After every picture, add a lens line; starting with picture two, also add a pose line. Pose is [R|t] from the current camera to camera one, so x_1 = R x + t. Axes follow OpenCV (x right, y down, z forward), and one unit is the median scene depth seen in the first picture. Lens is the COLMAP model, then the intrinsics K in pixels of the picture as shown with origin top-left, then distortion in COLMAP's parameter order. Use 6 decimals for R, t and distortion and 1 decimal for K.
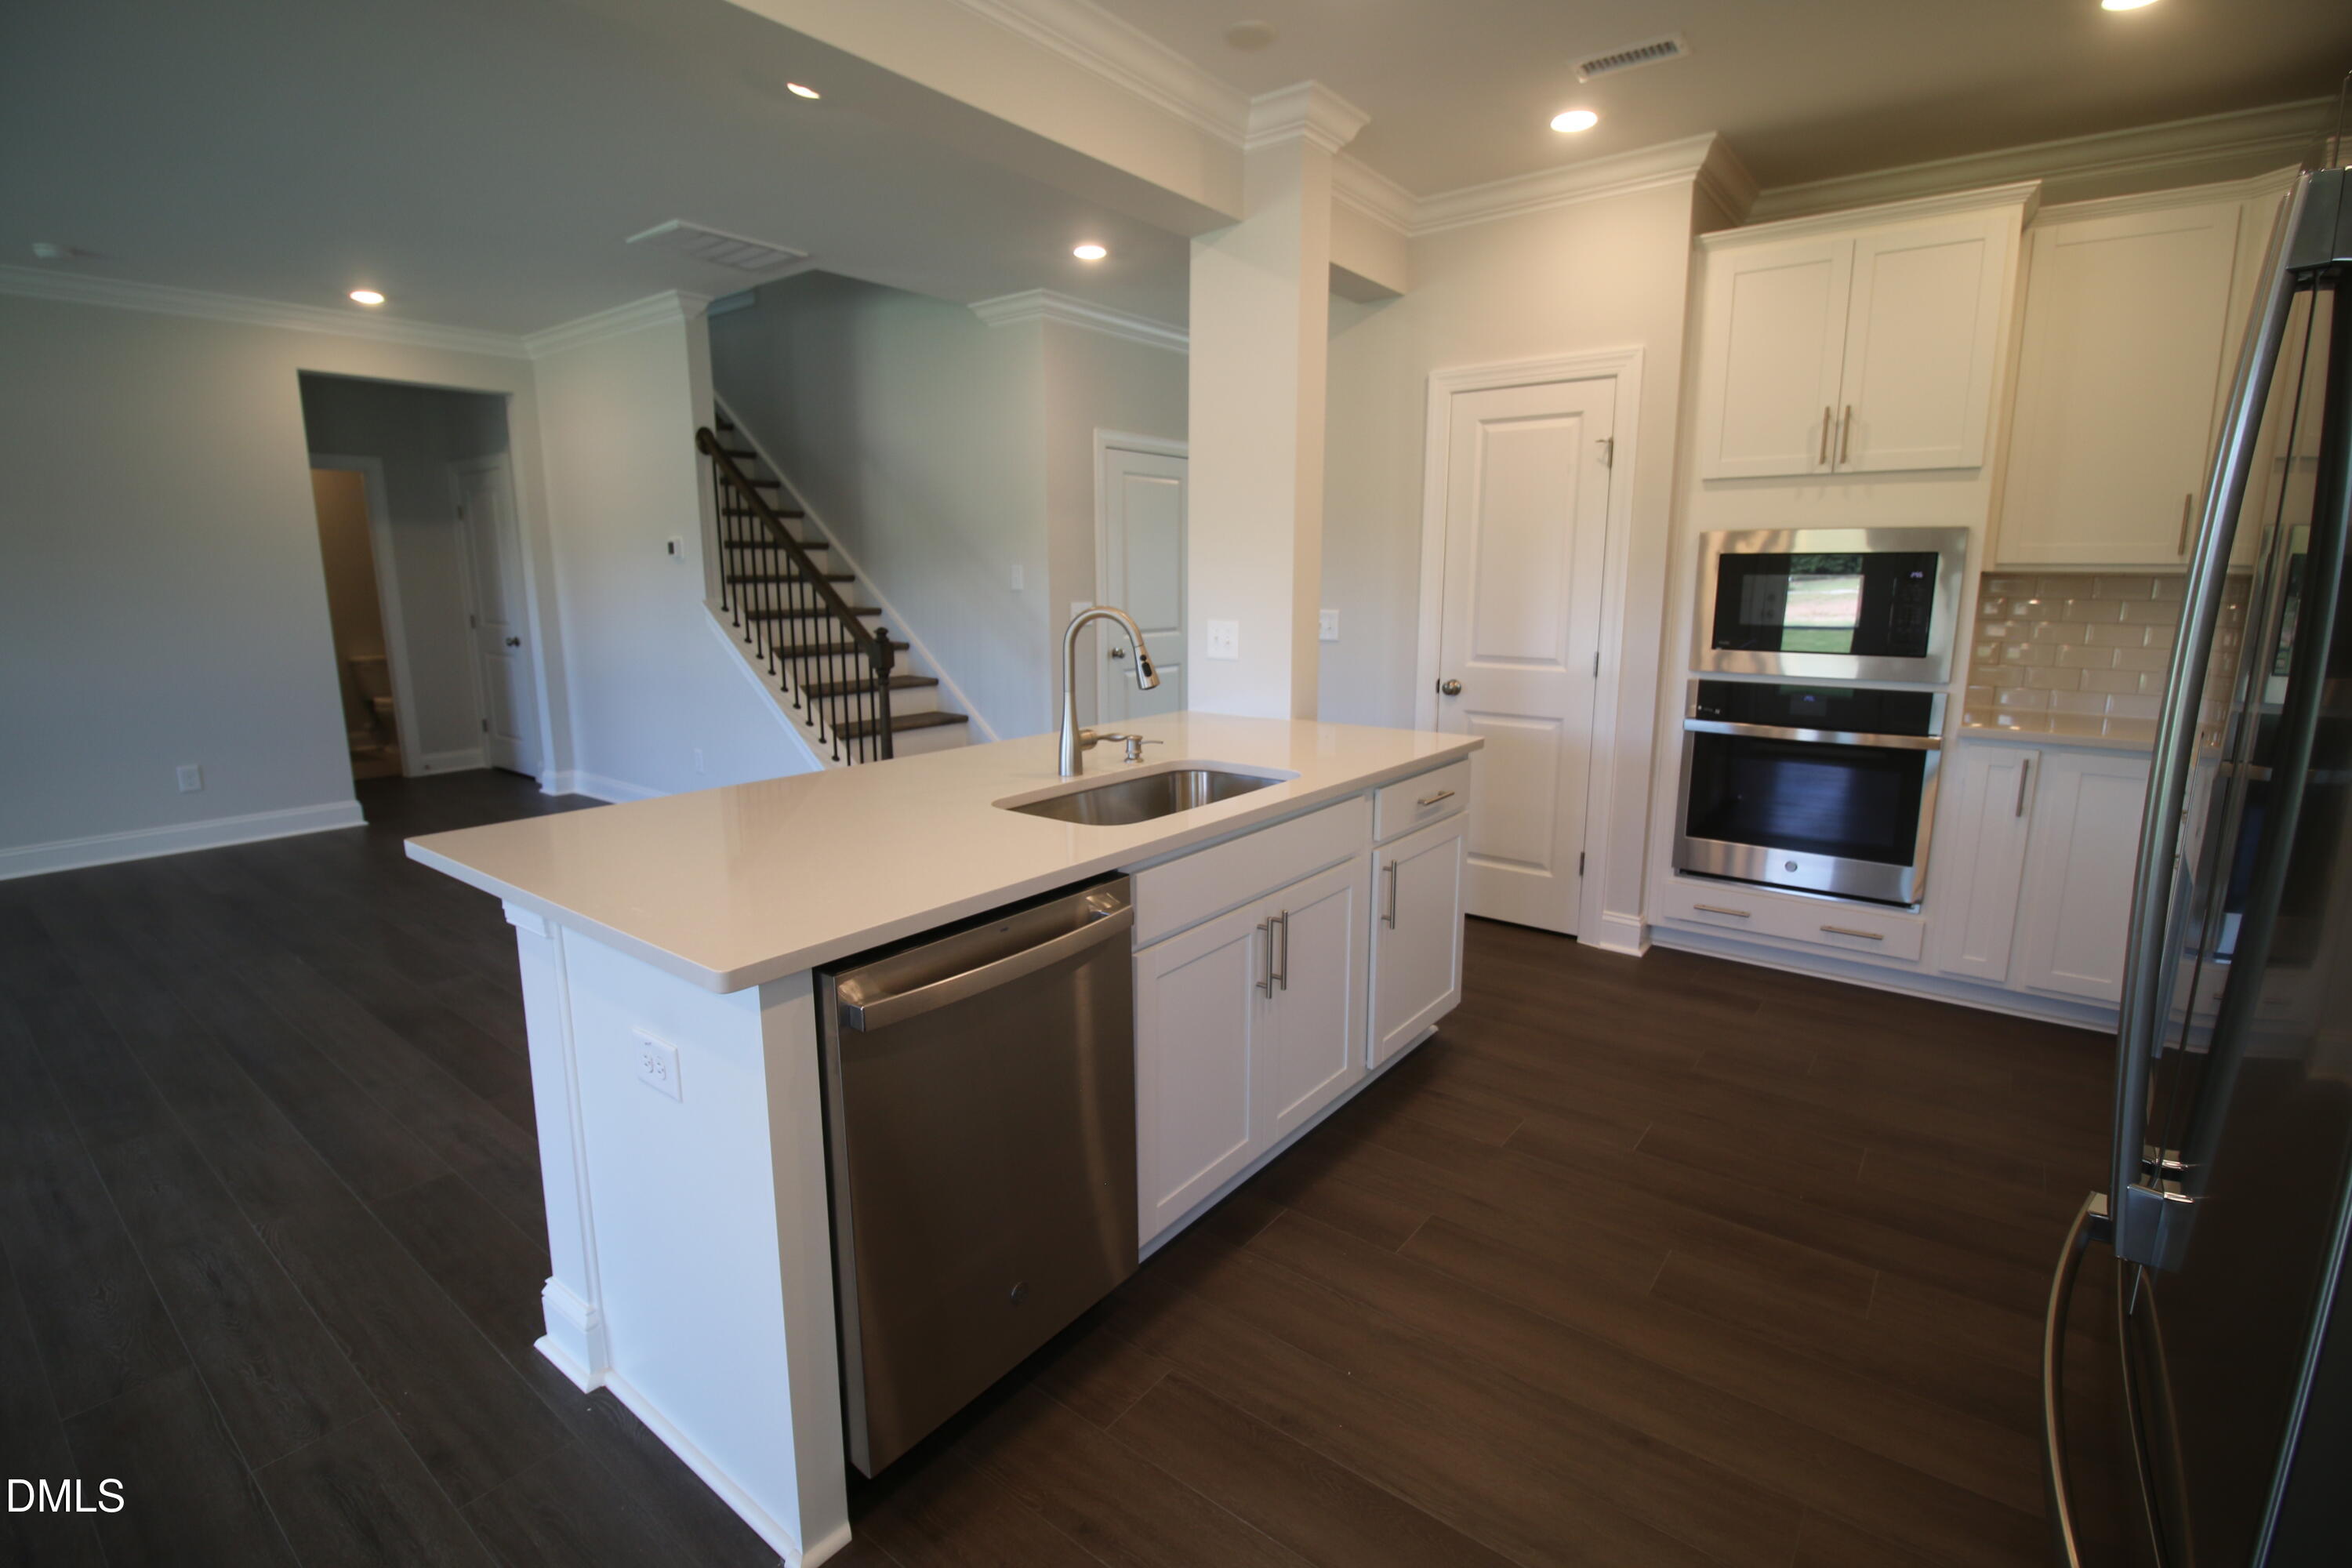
lens RADIAL K [[1074.0, 0, 1171.9], [0, 1074.0, 771.2], [0, 0, 1]] dist [0.003510, -0.012358]
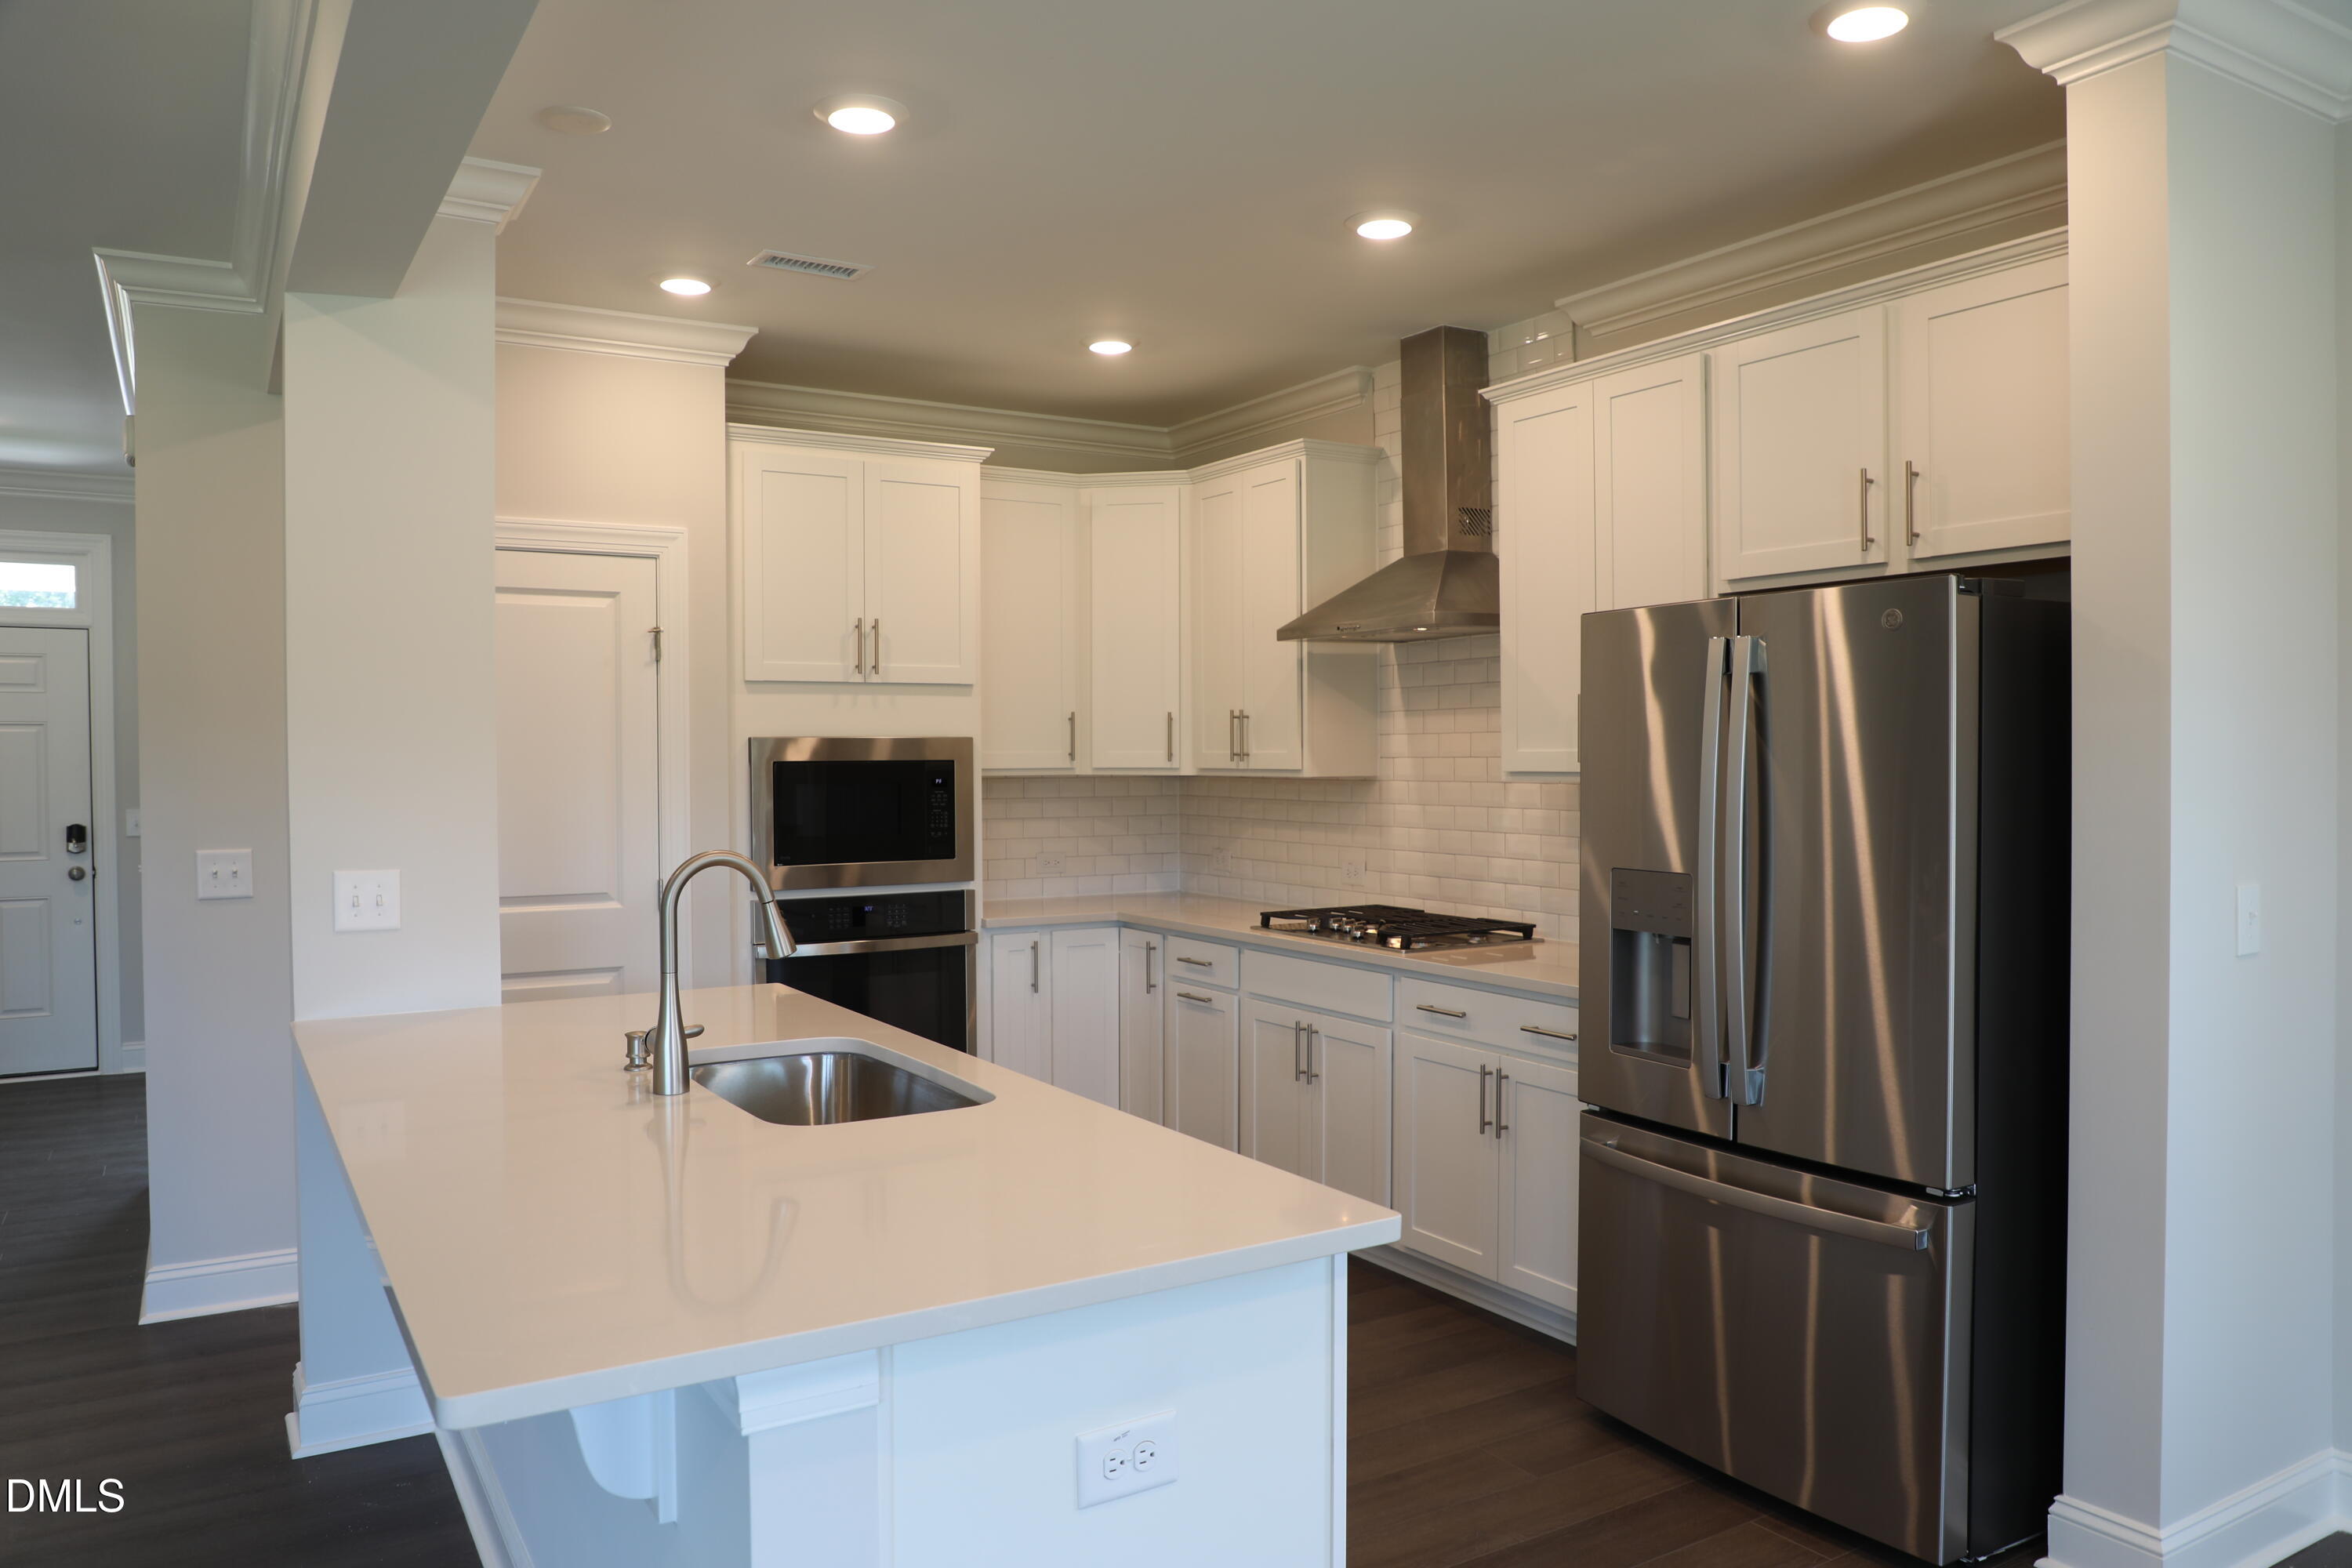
lens RADIAL K [[1593.9, 0, 1176.0], [0, 1593.9, 784.0], [0, 0, 1]] dist [-0.003435, -0.000451]
pose [[0.377031, -0.019219, 0.926001, -0.653021], [0.175936, 0.983068, -0.051231, -0.057470], [-0.909337, 0.182232, 0.374028, 0.197678]]
